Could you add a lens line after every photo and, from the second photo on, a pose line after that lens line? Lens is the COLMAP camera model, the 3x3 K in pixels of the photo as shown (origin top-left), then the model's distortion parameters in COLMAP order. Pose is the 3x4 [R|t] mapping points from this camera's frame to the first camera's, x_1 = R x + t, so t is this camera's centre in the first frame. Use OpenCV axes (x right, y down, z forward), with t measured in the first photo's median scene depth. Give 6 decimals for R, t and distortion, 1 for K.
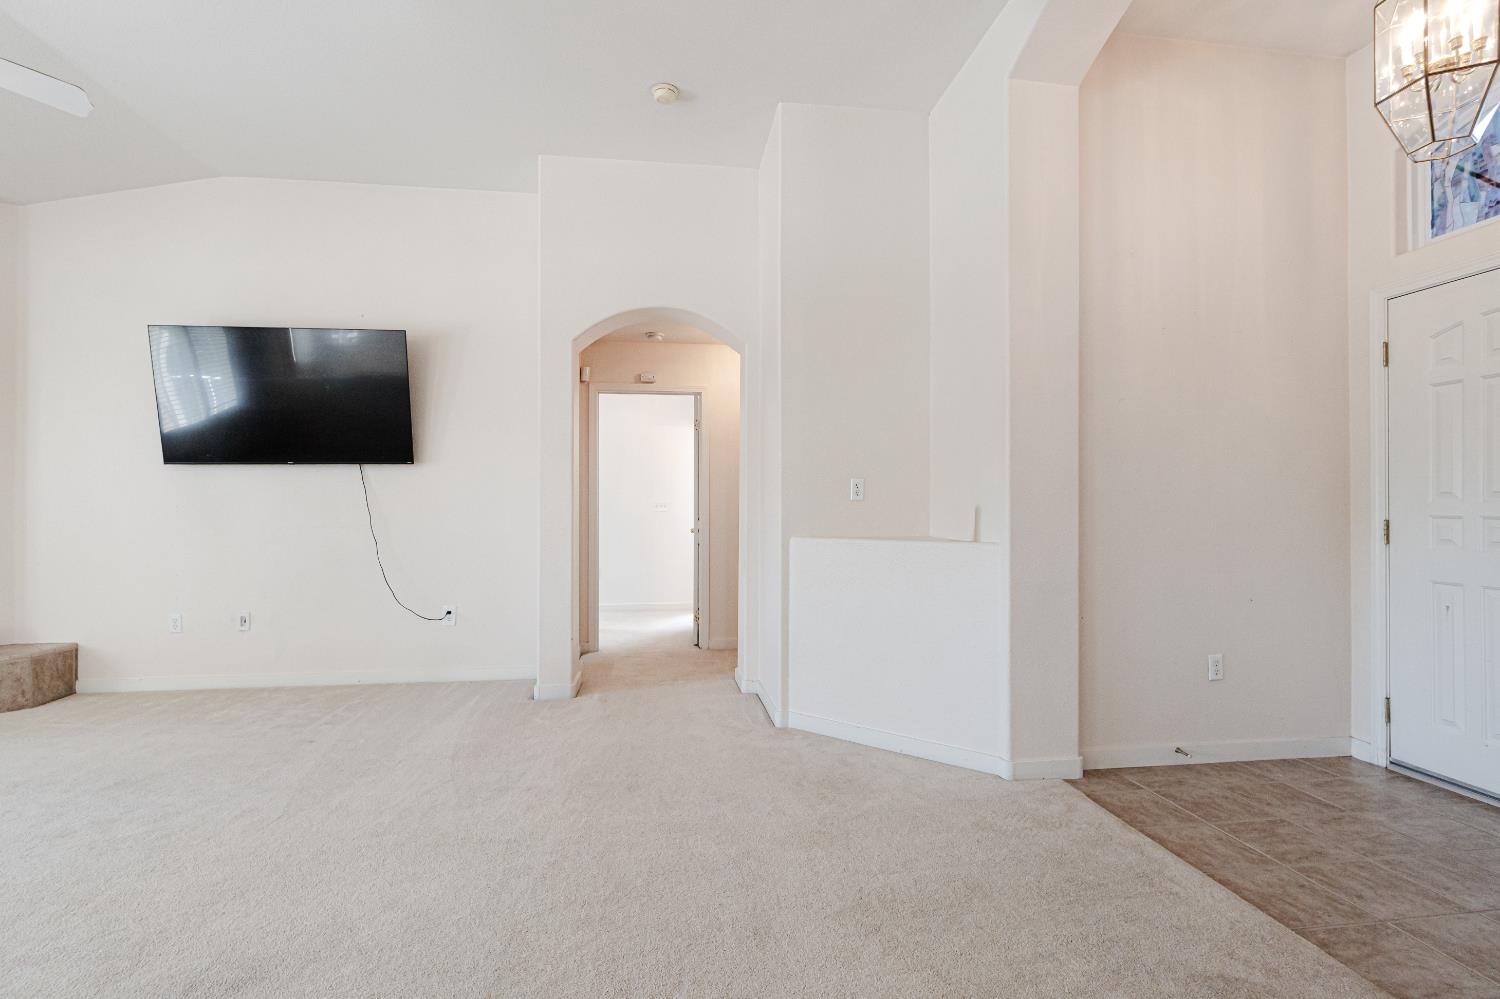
lens RADIAL K [[695.2, 0, 750.0], [0, 695.2, 499.5], [0, 0, 1]] dist [-0.003090, -0.001318]
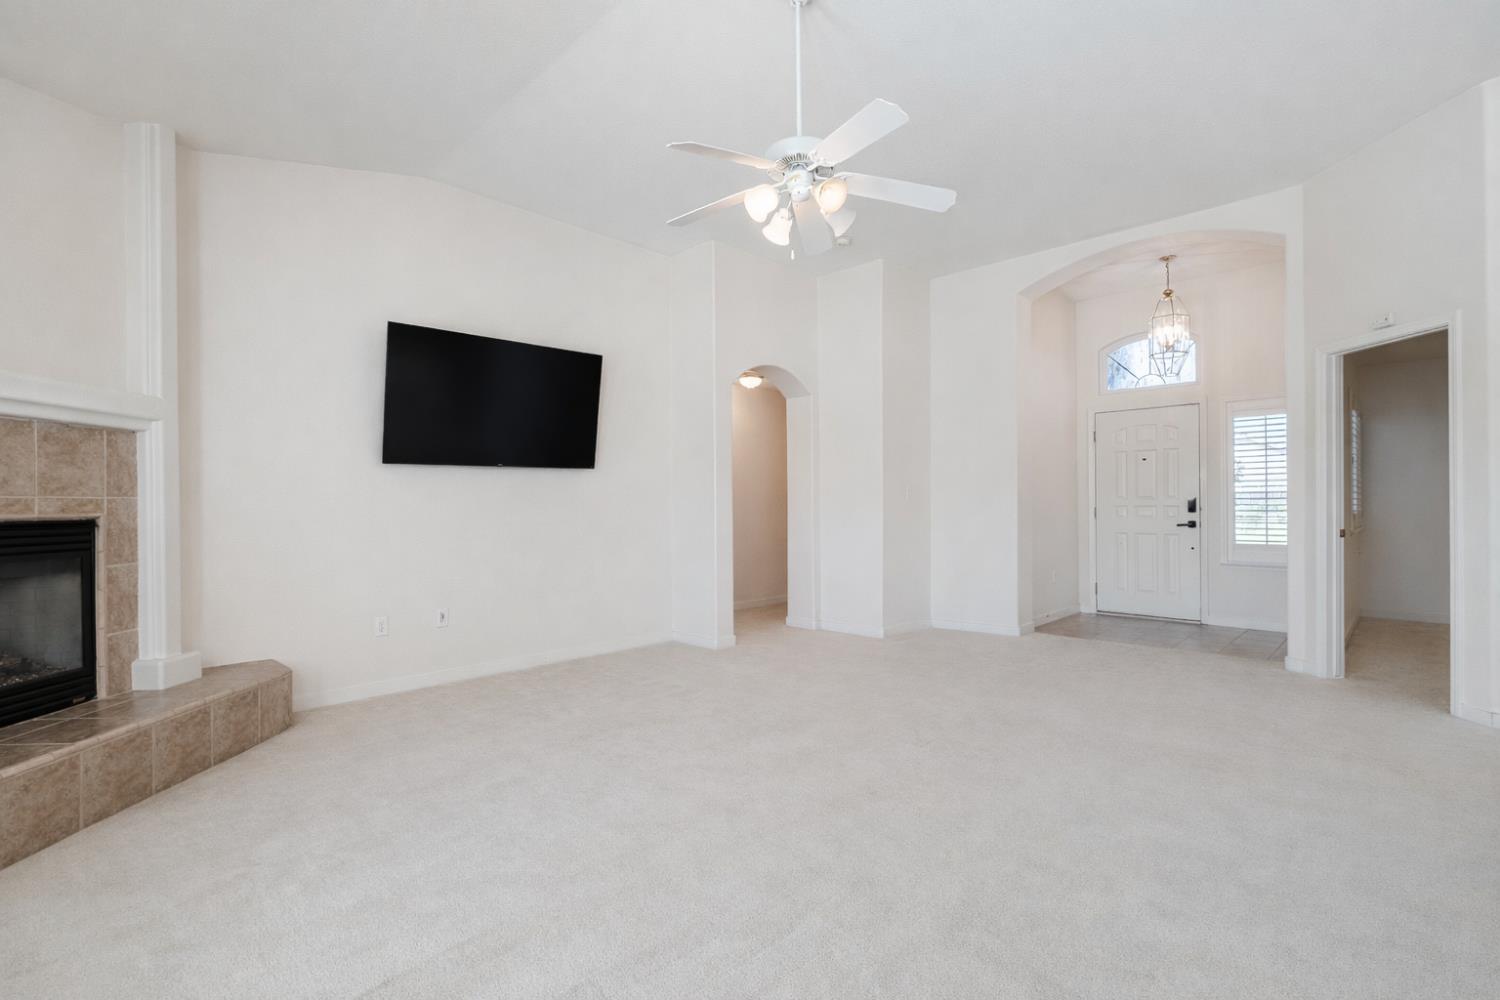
lens RADIAL K [[679.4, 0, 770.4], [0, 679.4, 500.1], [0, 0, 1]] dist [-0.004003, -0.000613]
pose [[0.784132, -0.000745, 0.620594, -0.990536], [0.001118, 0.999999, -0.000211, 0.002100], [-0.620594, 0.000859, 0.784132, -0.084286]]
